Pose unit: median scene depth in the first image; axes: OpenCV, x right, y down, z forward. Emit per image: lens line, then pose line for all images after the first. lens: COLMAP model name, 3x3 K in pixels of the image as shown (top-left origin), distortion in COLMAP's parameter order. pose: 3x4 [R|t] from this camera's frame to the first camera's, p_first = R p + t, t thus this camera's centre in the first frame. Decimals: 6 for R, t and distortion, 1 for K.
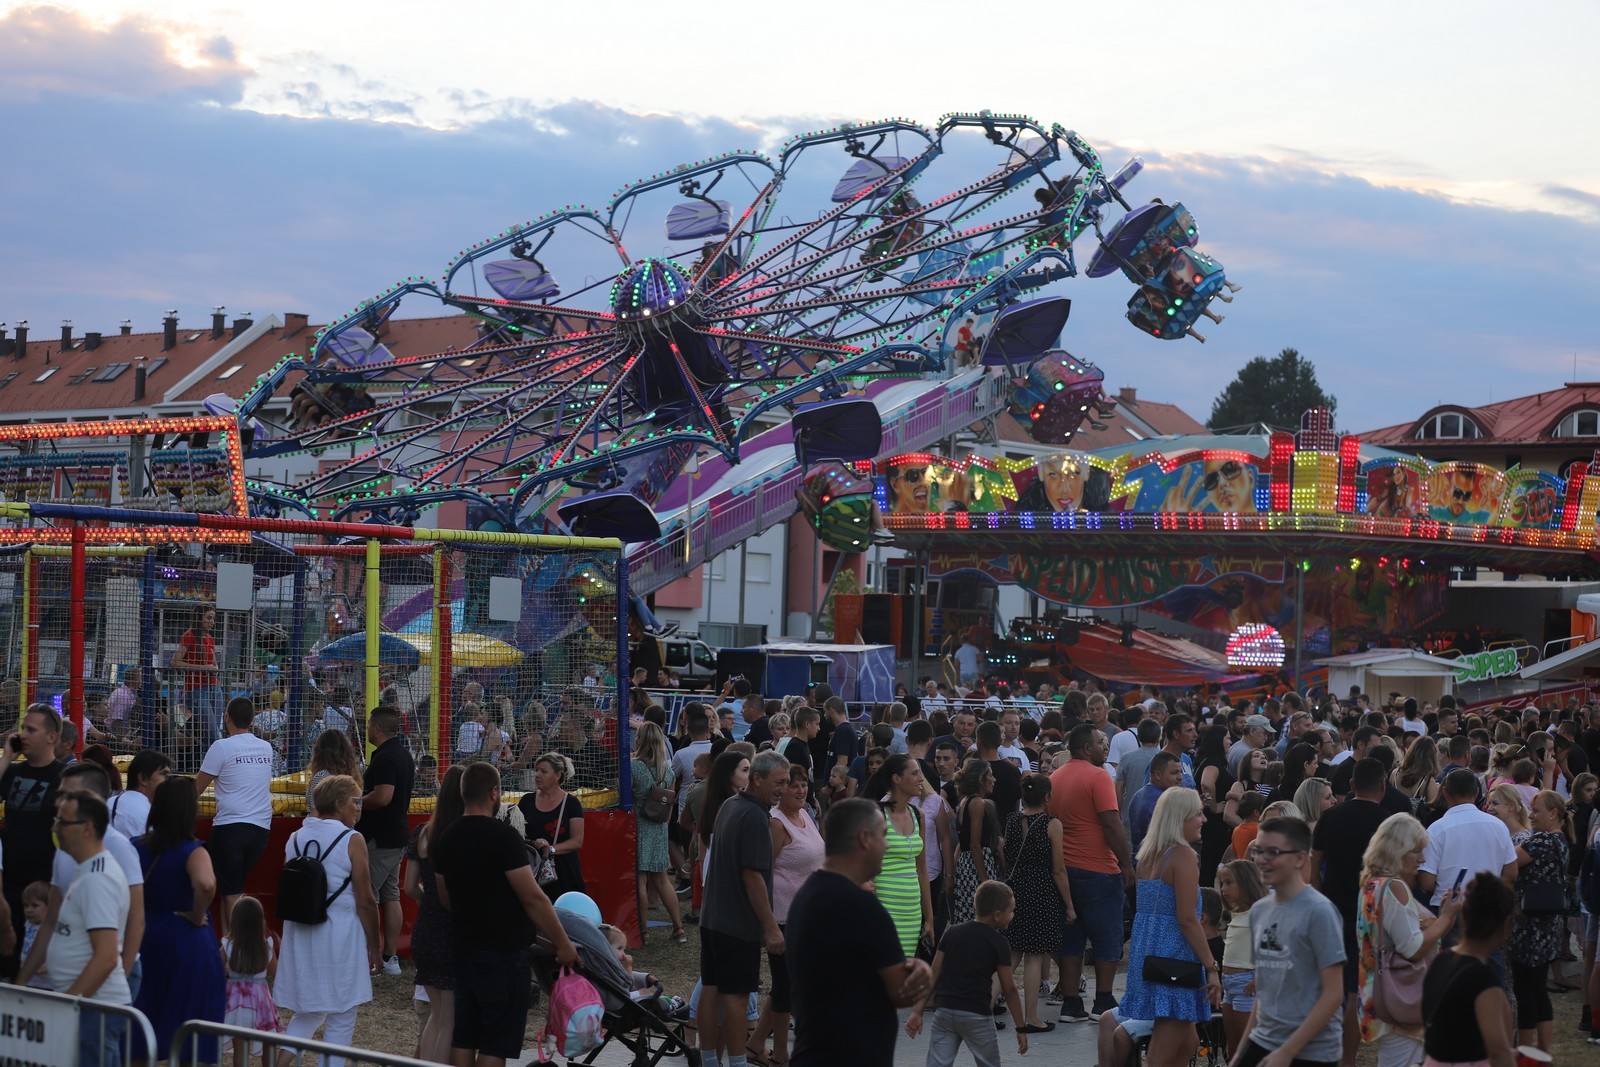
lens RADIAL K [[3349.3, 0, 744.5], [0, 3349.3, 565.7], [0, 0, 1]] dist [-0.311159, 0.000000]
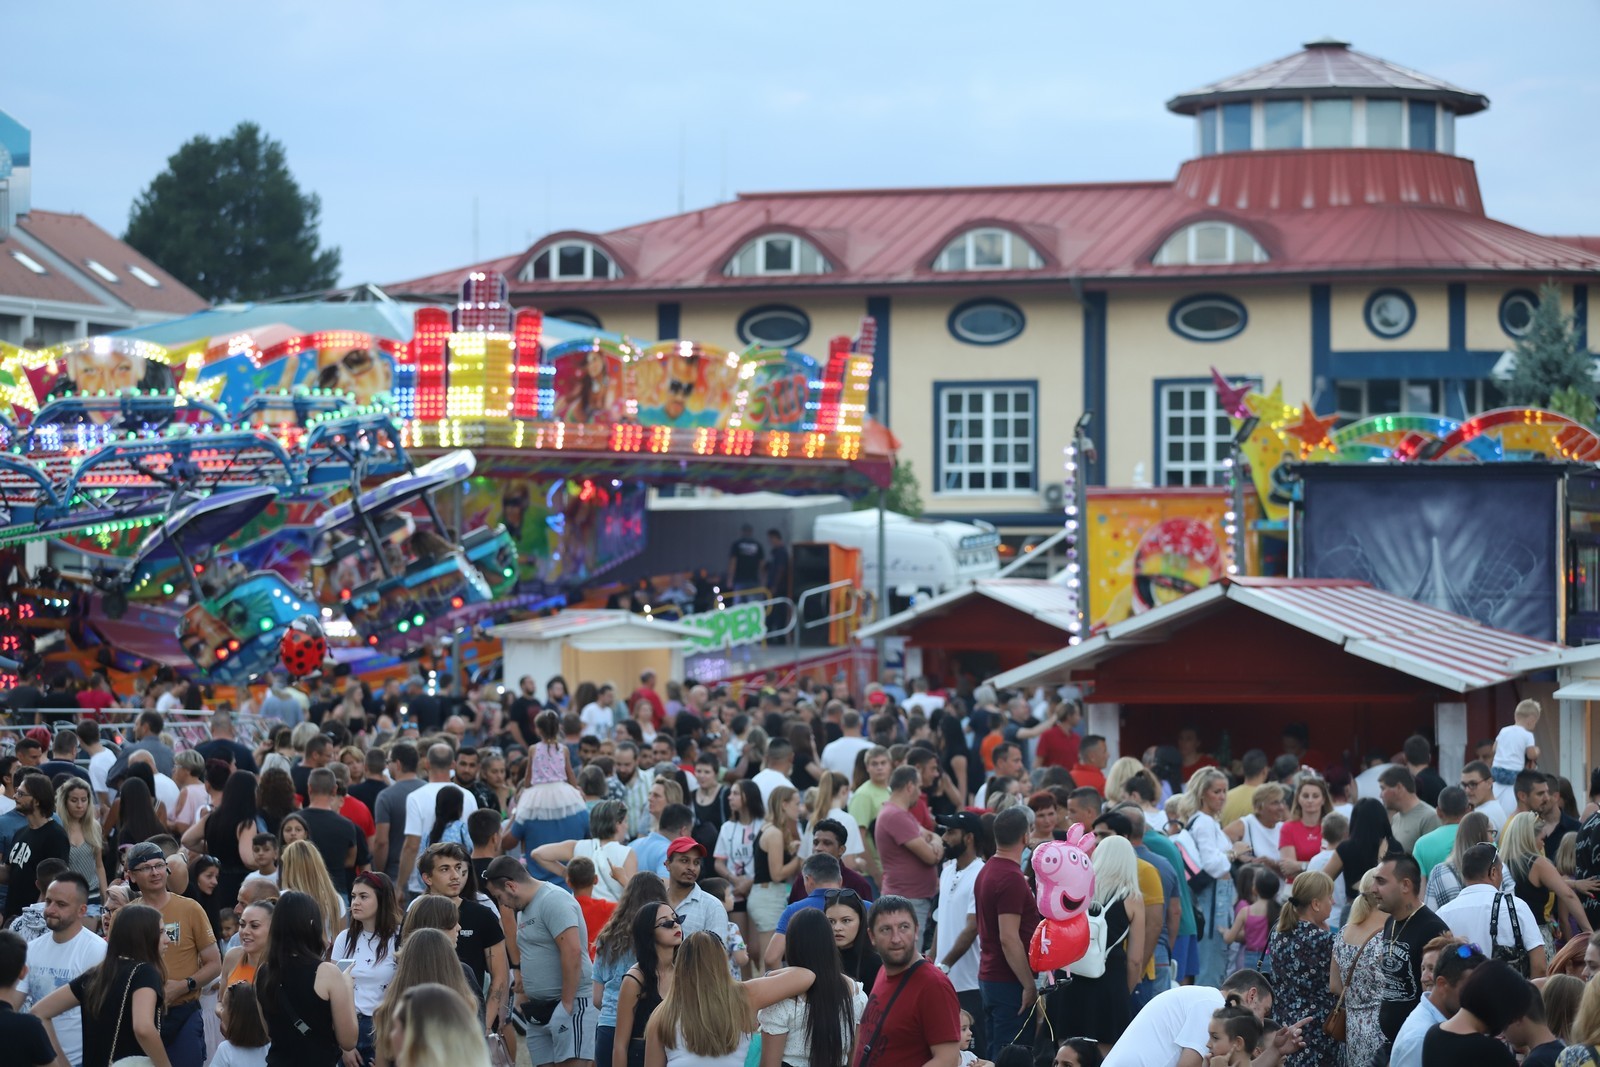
lens RADIAL K [[5335.5, 0, 806.9], [0, 5335.5, 528.1], [0, 0, 1]] dist [0.128596, 0.000000]
pose [[0.958009, -0.028278, 0.285342, -0.082981], [0.022789, 0.999486, 0.022539, -0.016671], [-0.285832, -0.015089, 0.958161, -0.100783]]
